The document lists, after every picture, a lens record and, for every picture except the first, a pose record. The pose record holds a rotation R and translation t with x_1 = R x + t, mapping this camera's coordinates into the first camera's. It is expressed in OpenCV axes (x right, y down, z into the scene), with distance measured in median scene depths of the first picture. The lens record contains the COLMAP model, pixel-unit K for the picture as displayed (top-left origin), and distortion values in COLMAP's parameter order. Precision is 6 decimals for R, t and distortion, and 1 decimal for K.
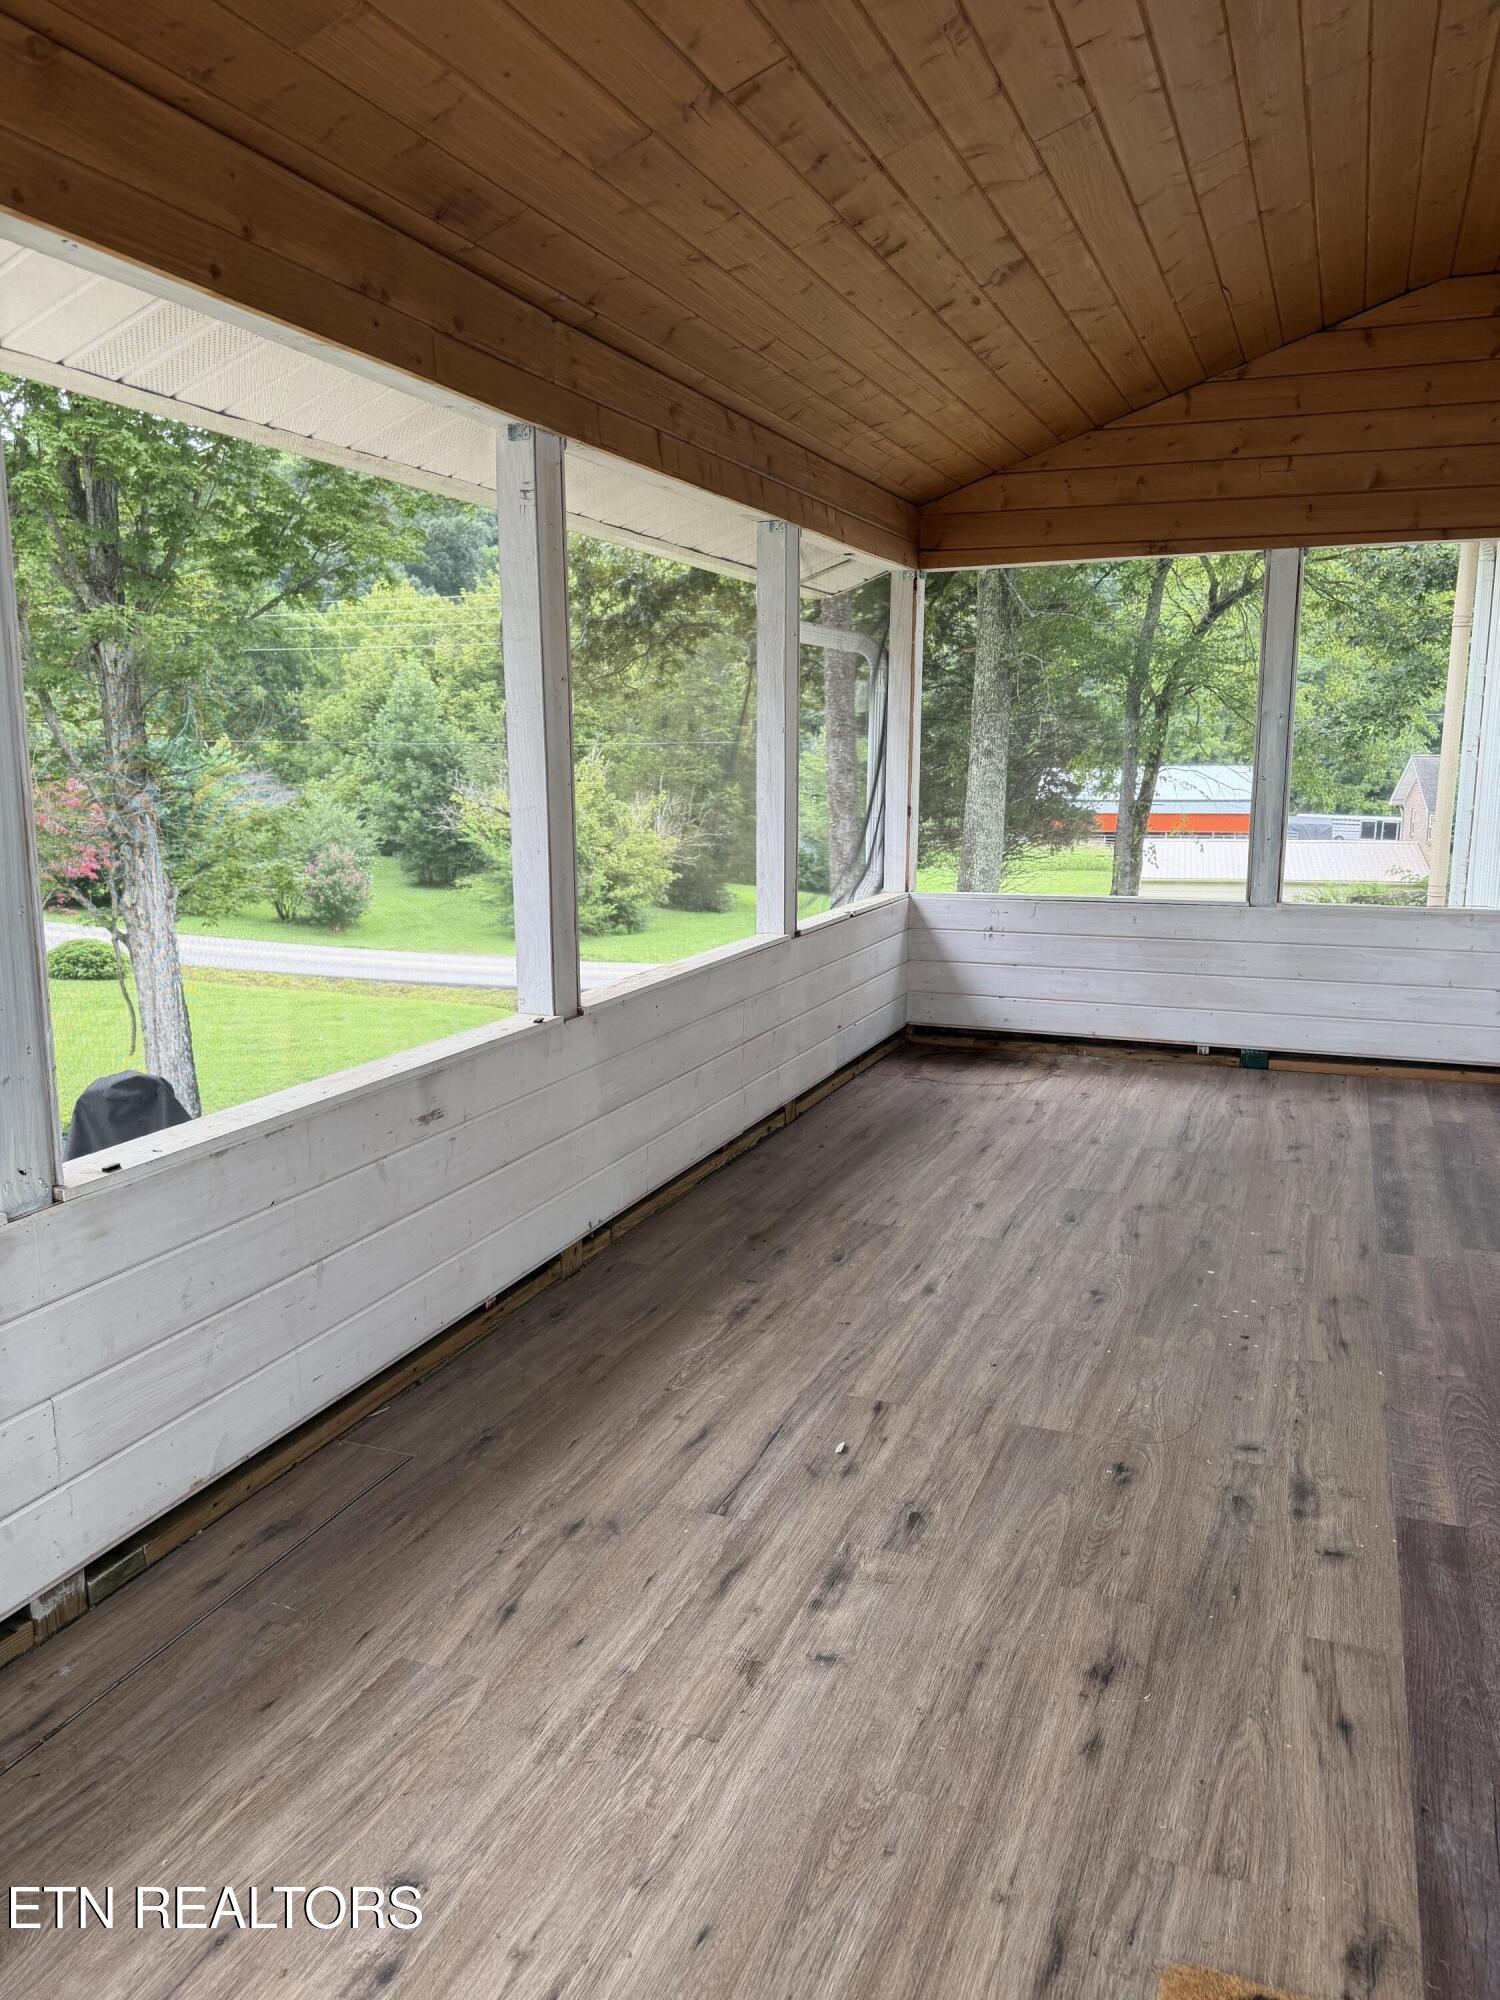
lens RADIAL K [[1449.7, 0, 750.0], [0, 1449.7, 1000.0], [0, 0, 1]] dist [0.189181, -0.221804]
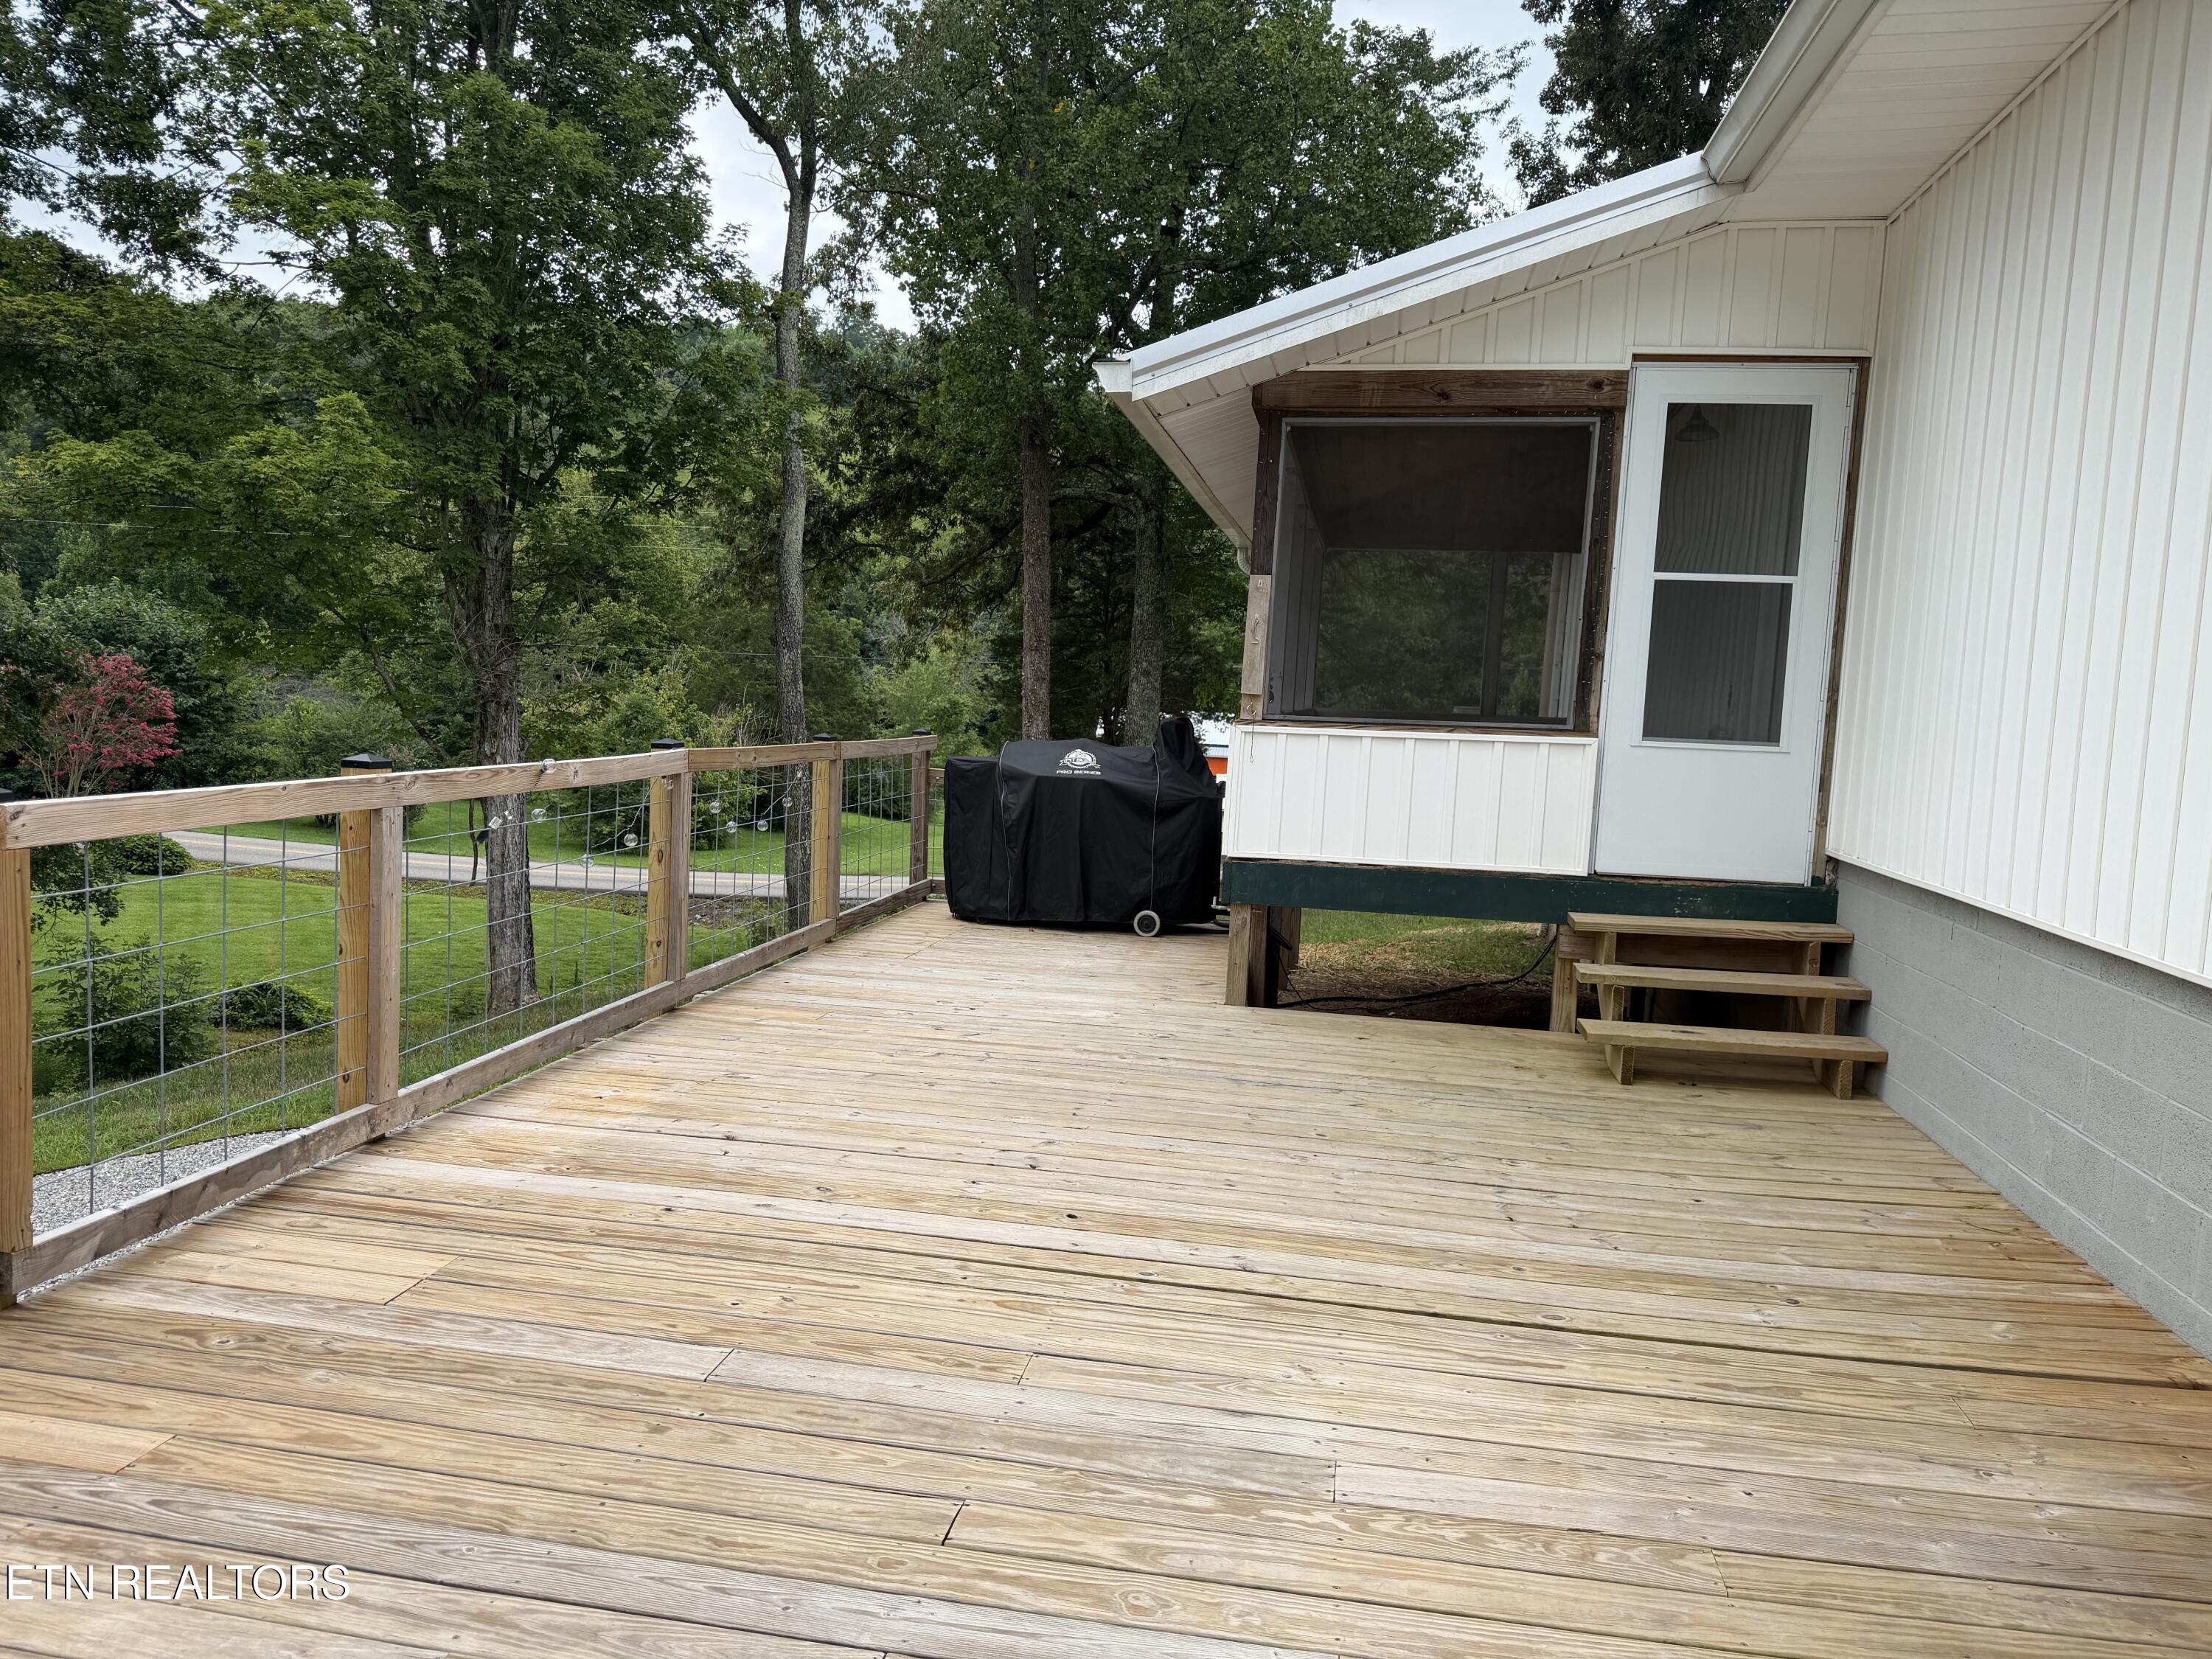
lens RADIAL K [[1603.3, 0, 1106.0], [0, 1603.3, 829.5], [0, 0, 1]] dist [0.189181, -0.221804]
pose [[0.973900, 0.028978, 0.225118, -0.141753], [-0.010349, 0.996455, -0.083494, 0.058192], [-0.226739, 0.078985, 0.970747, -0.209756]]
